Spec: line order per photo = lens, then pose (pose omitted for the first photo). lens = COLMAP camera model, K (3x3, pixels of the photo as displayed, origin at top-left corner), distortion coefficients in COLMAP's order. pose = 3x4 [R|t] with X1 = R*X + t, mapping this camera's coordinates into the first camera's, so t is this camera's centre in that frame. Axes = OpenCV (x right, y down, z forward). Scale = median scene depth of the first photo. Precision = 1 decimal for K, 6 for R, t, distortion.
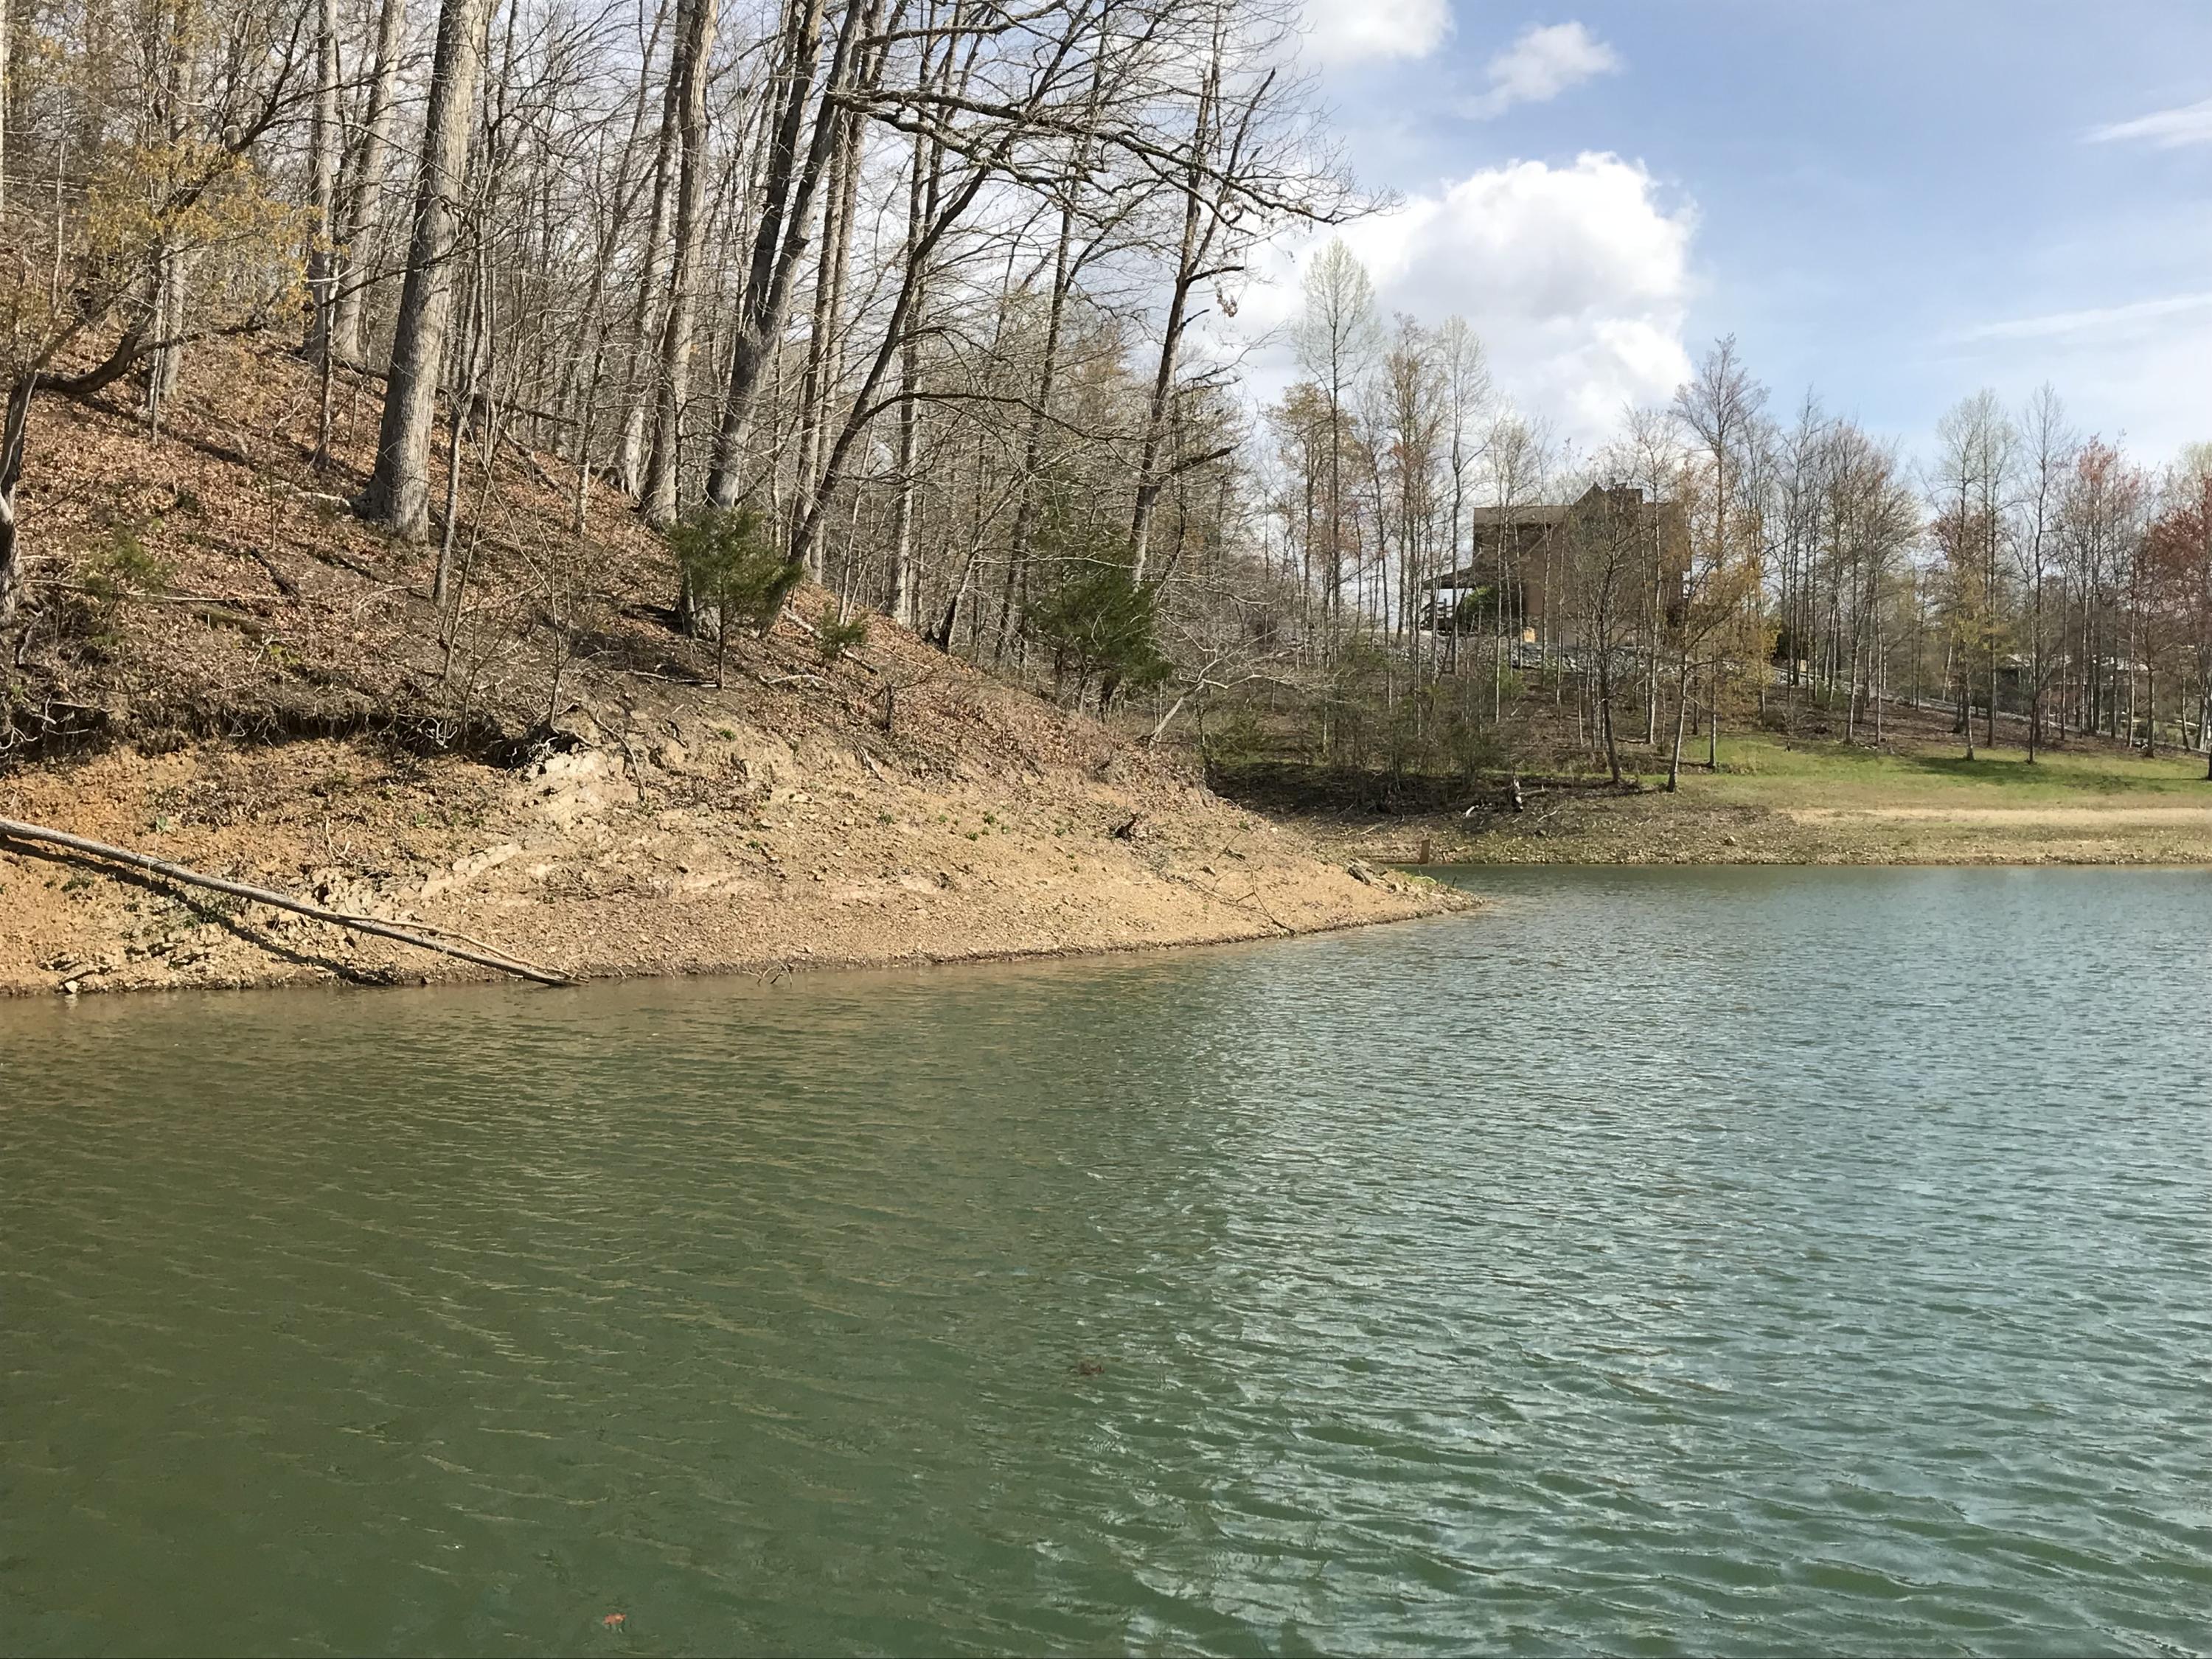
lens RADIAL K [[2342.1, 0, 1105.5], [0, 2342.1, 813.5], [0, 0, 1]] dist [0.040897, 0.000000]
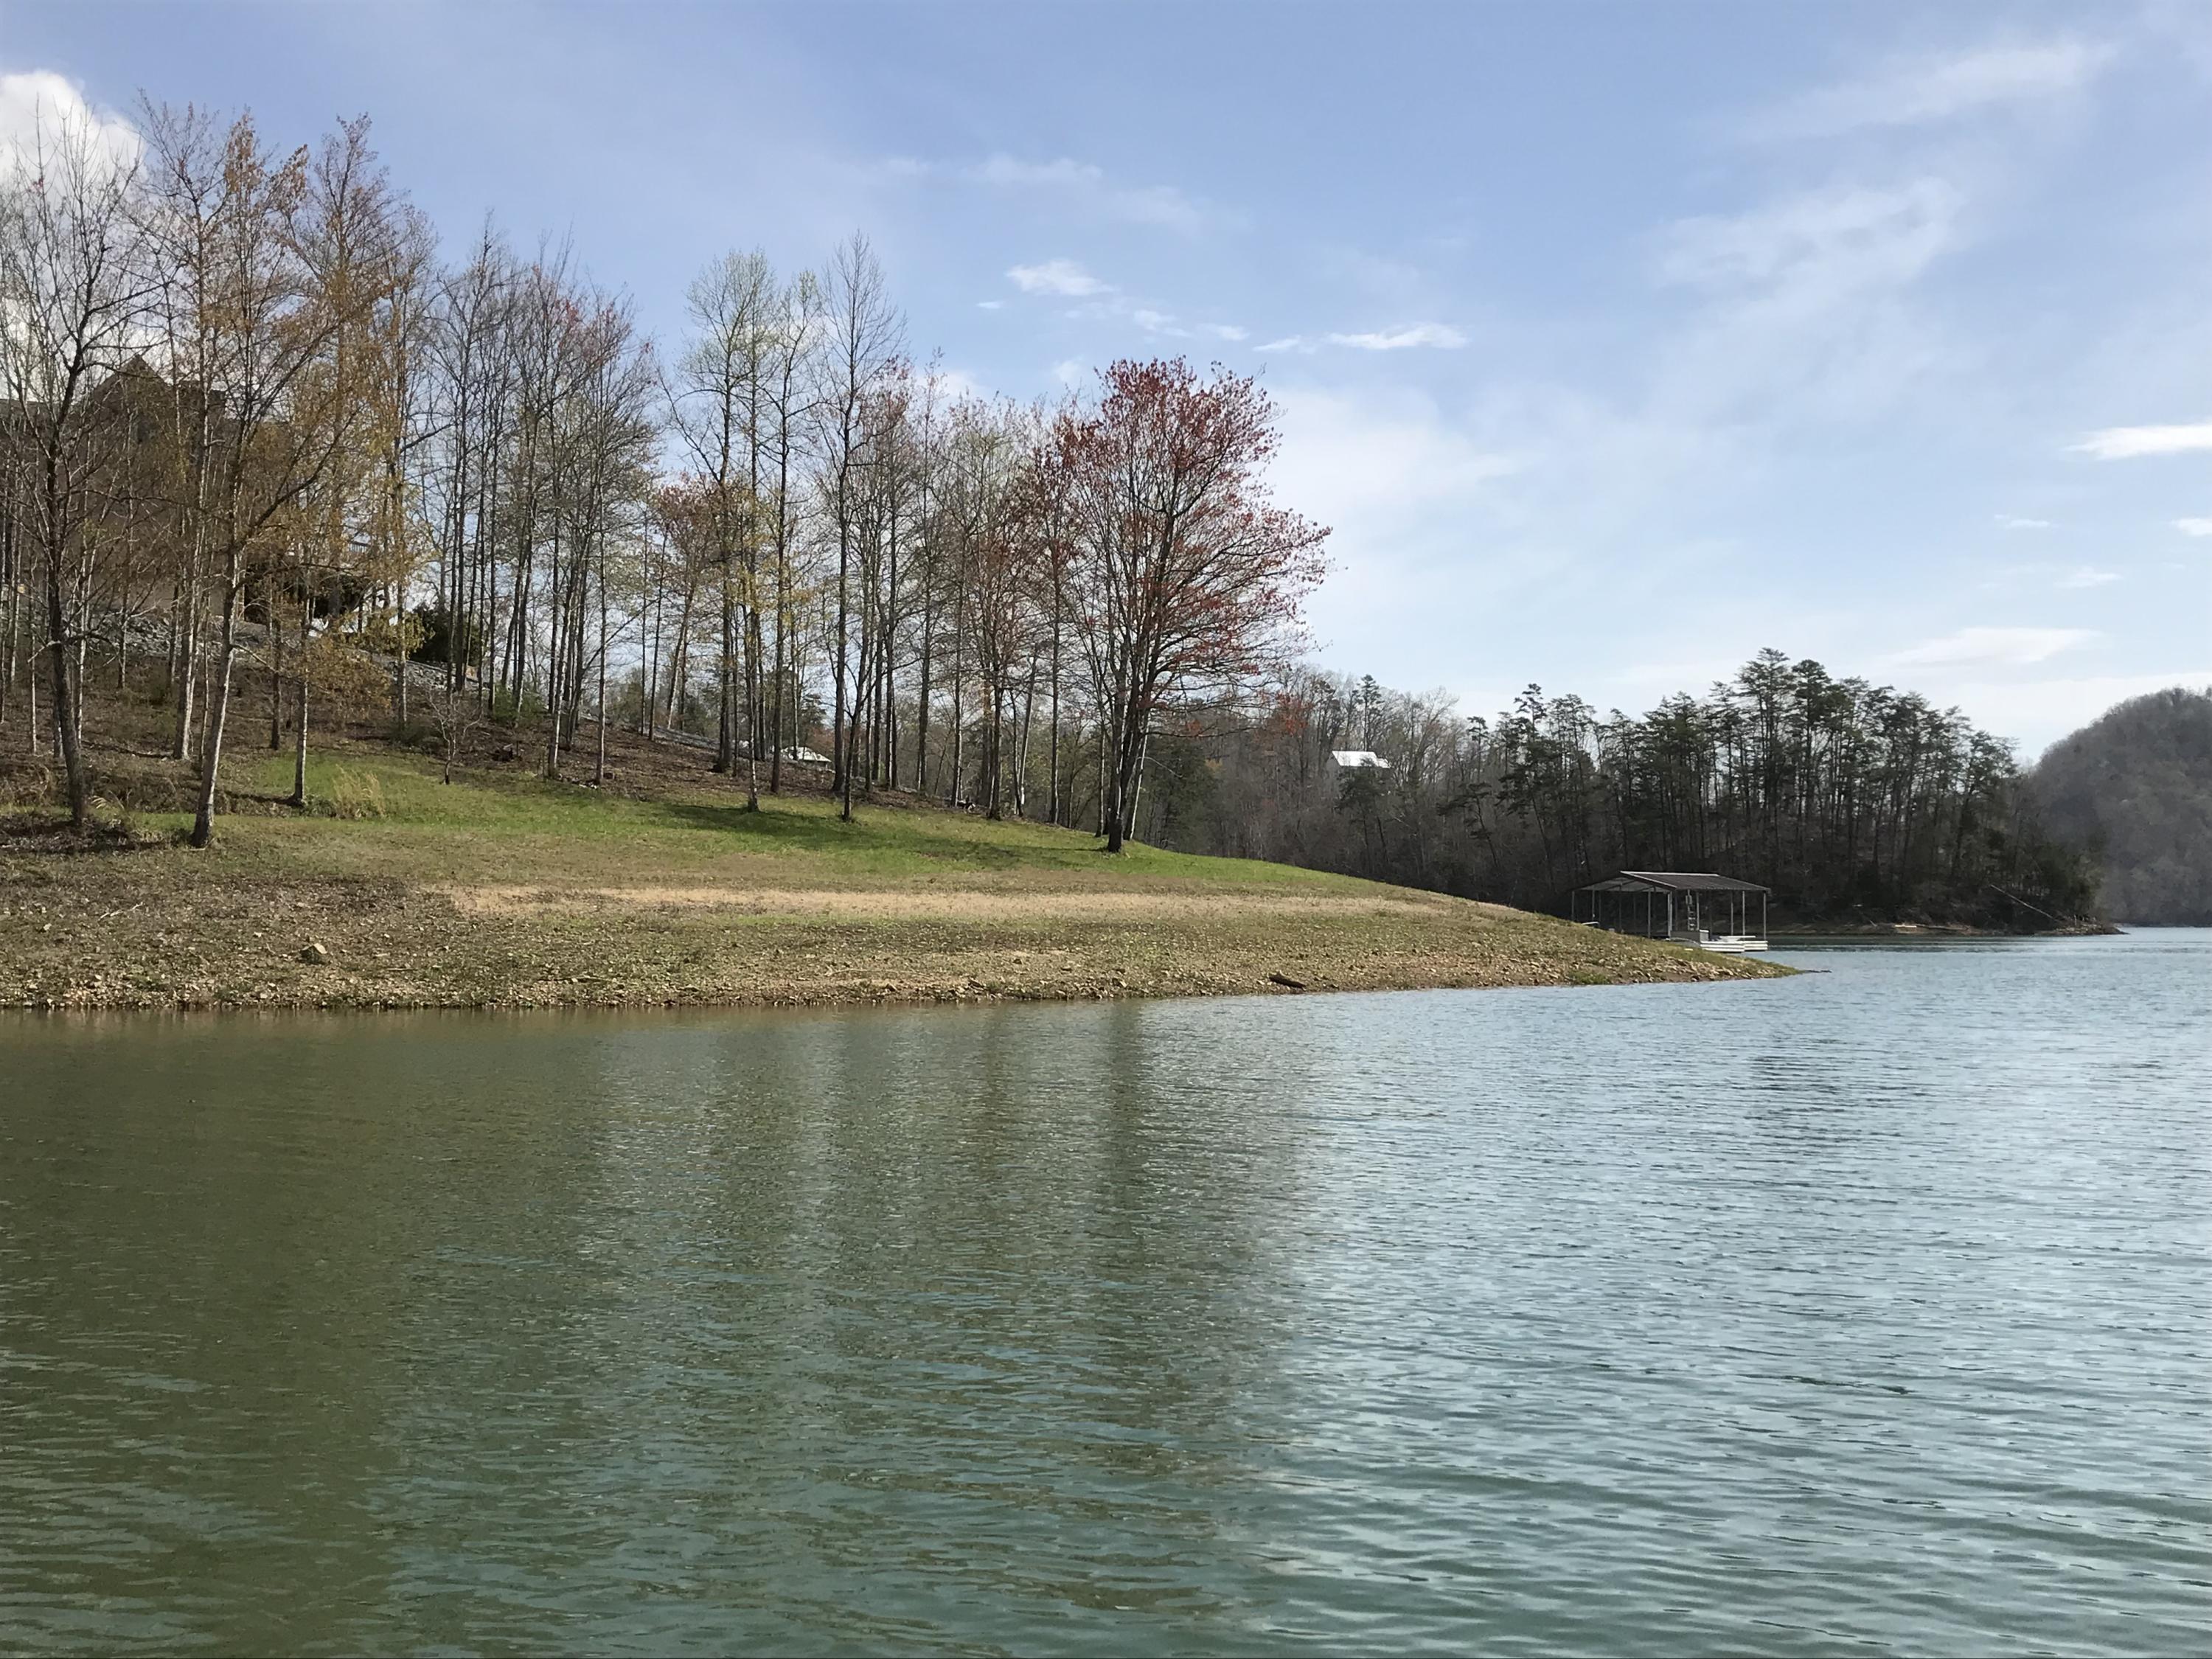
lens RADIAL K [[2342.1, 0, 1105.7], [0, 2342.1, 814.5], [0, 0, 1]] dist [0.040897, 0.000000]
pose [[0.848082, 0.031653, 0.528919, 0.142696], [-0.009573, 0.998966, -0.044434, 0.003568], [-0.529778, 0.032620, 0.847509, 0.494280]]
